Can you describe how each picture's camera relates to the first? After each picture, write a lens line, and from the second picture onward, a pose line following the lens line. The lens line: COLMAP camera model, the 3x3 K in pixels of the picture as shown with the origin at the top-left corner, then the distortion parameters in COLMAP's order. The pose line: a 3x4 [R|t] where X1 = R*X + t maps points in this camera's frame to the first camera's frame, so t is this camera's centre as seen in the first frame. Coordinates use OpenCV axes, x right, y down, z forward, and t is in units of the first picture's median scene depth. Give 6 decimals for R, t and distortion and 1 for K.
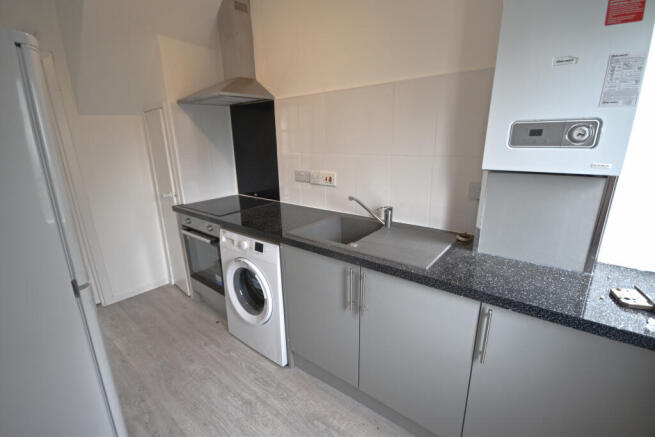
lens RADIAL K [[288.3, 0, 327.5], [0, 288.3, 218.5], [0, 0, 1]] dist [0.018474, -0.016027]
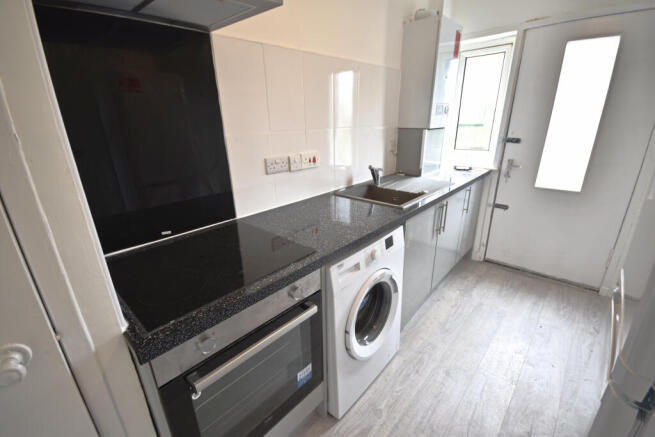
lens RADIAL K [[288.3, 0, 327.5], [0, 288.3, 218.5], [0, 0, 1]] dist [0.018474, -0.016027]
pose [[0.059752, -0.311734, 0.948289, -0.854004], [0.281919, 0.916582, 0.283547, -0.206841], [-0.957576, 0.250398, 0.142652, 0.878180]]
